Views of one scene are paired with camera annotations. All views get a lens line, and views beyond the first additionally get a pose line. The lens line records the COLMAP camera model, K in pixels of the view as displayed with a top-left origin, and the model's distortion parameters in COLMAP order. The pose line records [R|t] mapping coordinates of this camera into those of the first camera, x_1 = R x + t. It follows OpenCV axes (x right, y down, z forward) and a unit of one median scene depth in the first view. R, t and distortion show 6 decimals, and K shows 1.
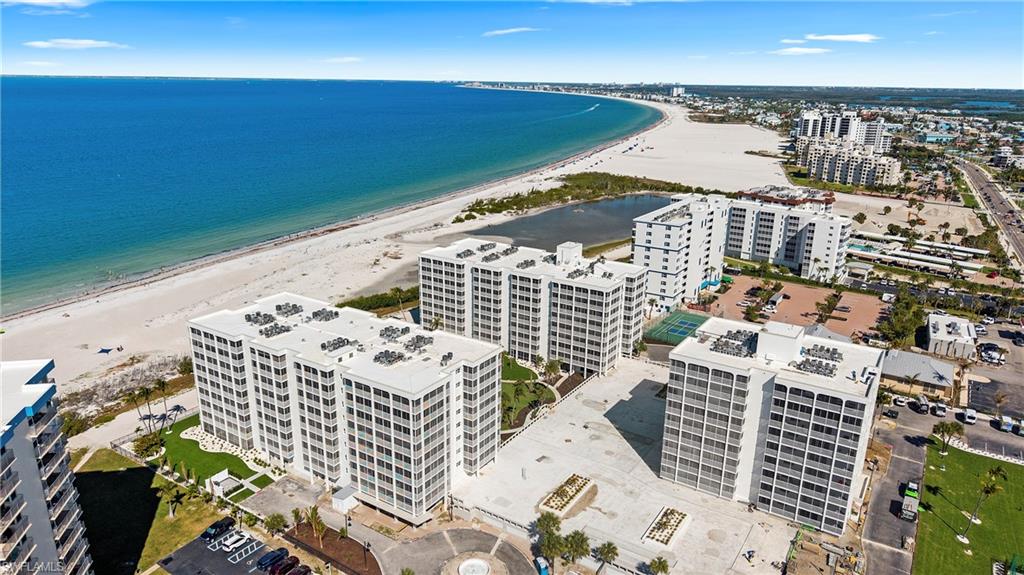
lens RADIAL K [[684.5, 0, 514.2], [0, 684.5, 288.3], [0, 0, 1]] dist [0.039033, -0.043835]
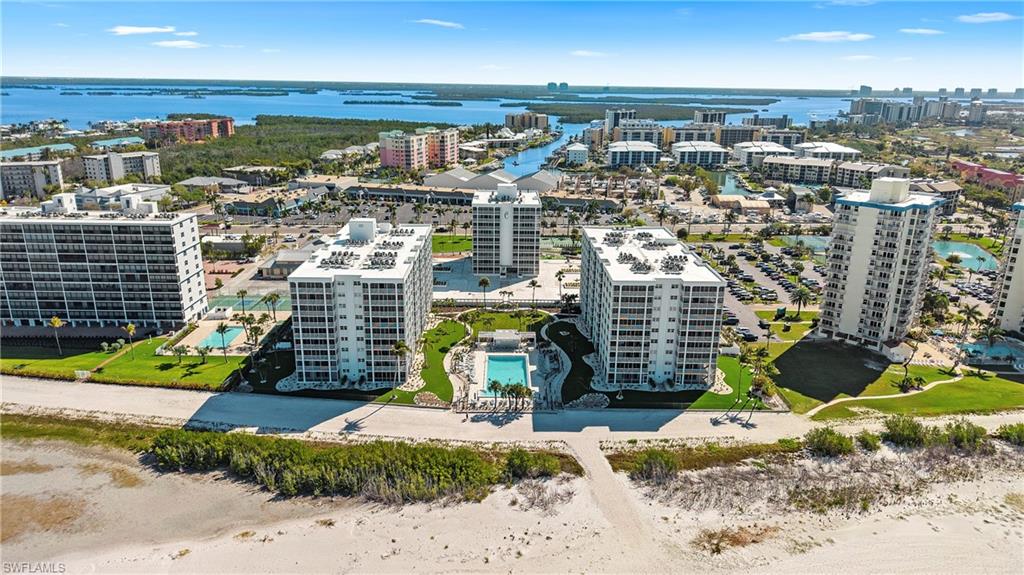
lens RADIAL K [[684.5, 0, 516.2], [0, 684.5, 284.0], [0, 0, 1]] dist [0.039033, -0.043835]
pose [[-0.558328, -0.256381, 0.789011, -0.863136], [0.218348, 0.872109, 0.437892, -0.374498], [-0.800371, 0.416766, -0.430943, 1.304461]]
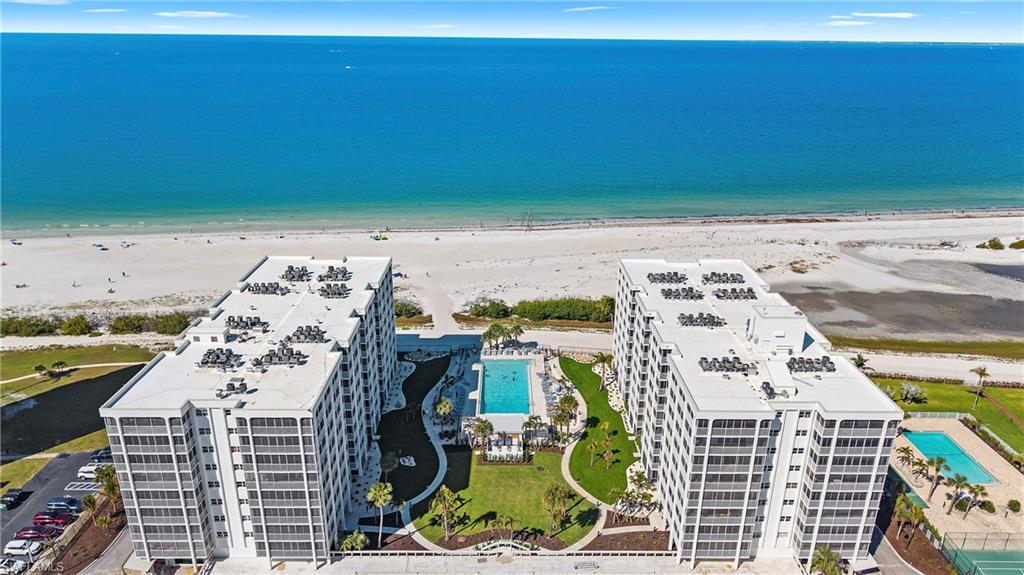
lens RADIAL K [[684.5, 0, 512.9], [0, 684.5, 292.0], [0, 0, 1]] dist [0.039033, -0.043835]
pose [[0.552980, 0.283546, -0.783464, 0.385494], [-0.244445, 0.954145, 0.172785, -0.121757], [0.796530, 0.095968, 0.596934, 0.522494]]
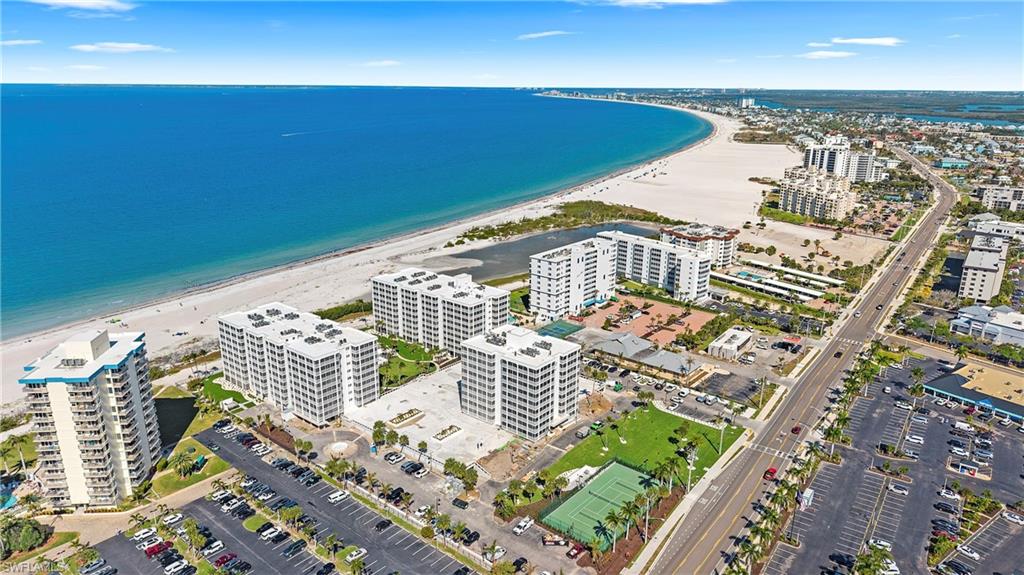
lens RADIAL K [[684.5, 0, 516.3], [0, 684.5, 284.8], [0, 0, 1]] dist [0.039033, -0.043835]
pose [[0.993694, 0.026383, -0.108976, 0.377611], [-0.027674, 0.999563, -0.010359, -0.030718], [0.108655, 0.013309, 0.993990, -0.537306]]
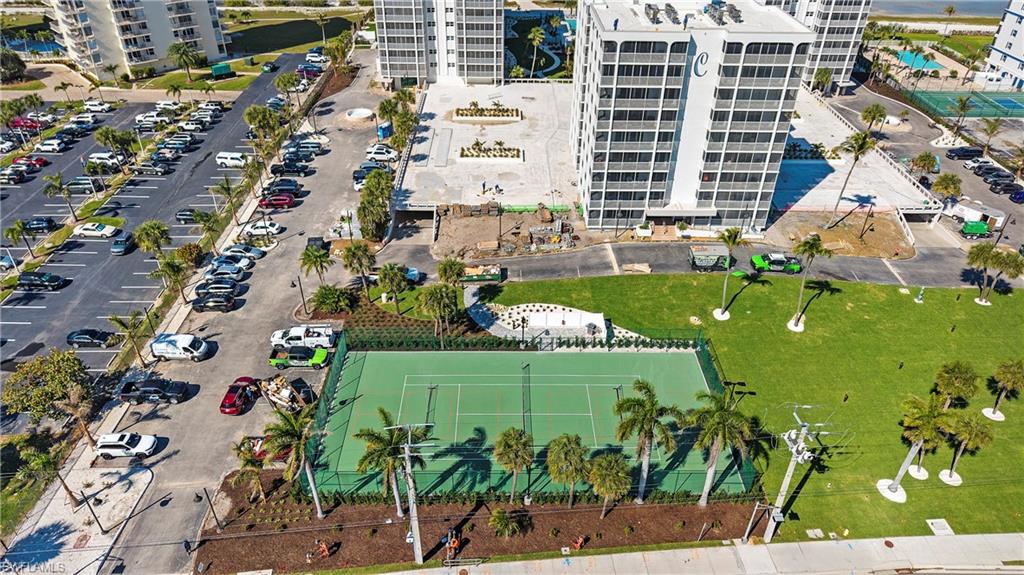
lens RADIAL K [[684.5, 0, 514.4], [0, 684.5, 298.3], [0, 0, 1]] dist [0.039033, -0.043835]
pose [[0.555111, 0.469889, -0.686335, 0.624387], [-0.247923, 0.881109, 0.402716, 0.079109], [0.793968, -0.053394, 0.605610, 0.265581]]
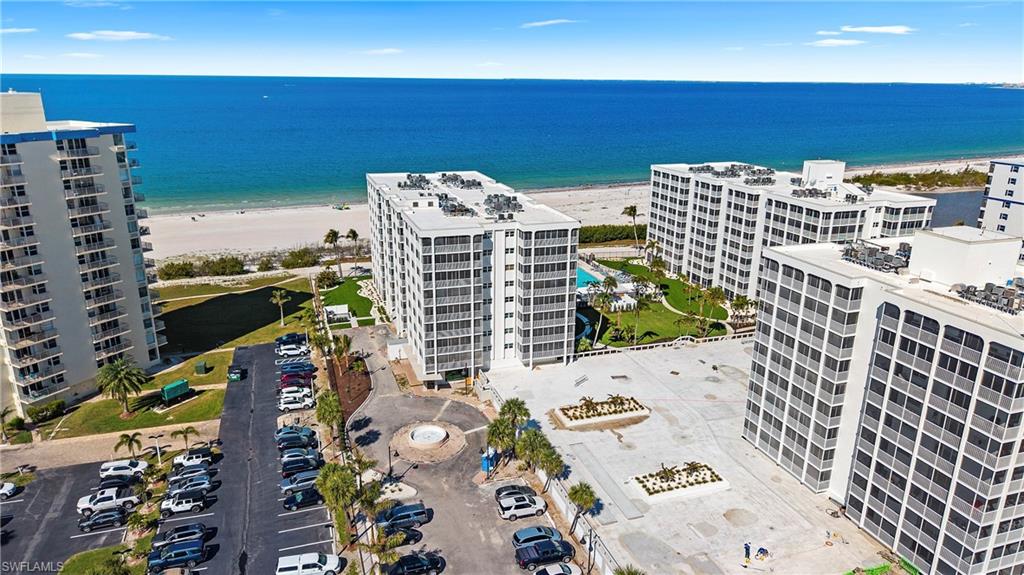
lens RADIAL K [[684.5, 0, 513.8], [0, 684.5, 295.2], [0, 0, 1]] dist [0.039033, -0.043835]
pose [[0.782641, 0.183341, -0.594861, 0.292599], [-0.180609, 0.981414, 0.064858, 0.092268], [0.595696, 0.056677, 0.801208, 0.209224]]
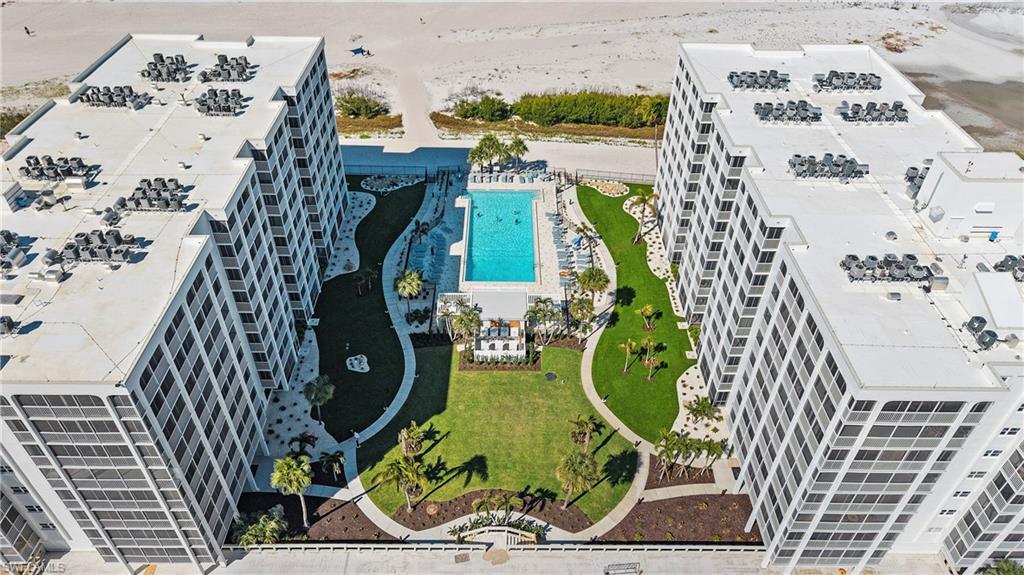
lens RADIAL K [[684.5, 0, 513.1], [0, 684.5, 293.9], [0, 0, 1]] dist [0.039033, -0.043835]
pose [[0.549241, 0.533139, -0.643504, 0.192633], [-0.251587, 0.839818, 0.481051, -0.110630], [0.796893, -0.102316, 0.595393, 0.660589]]
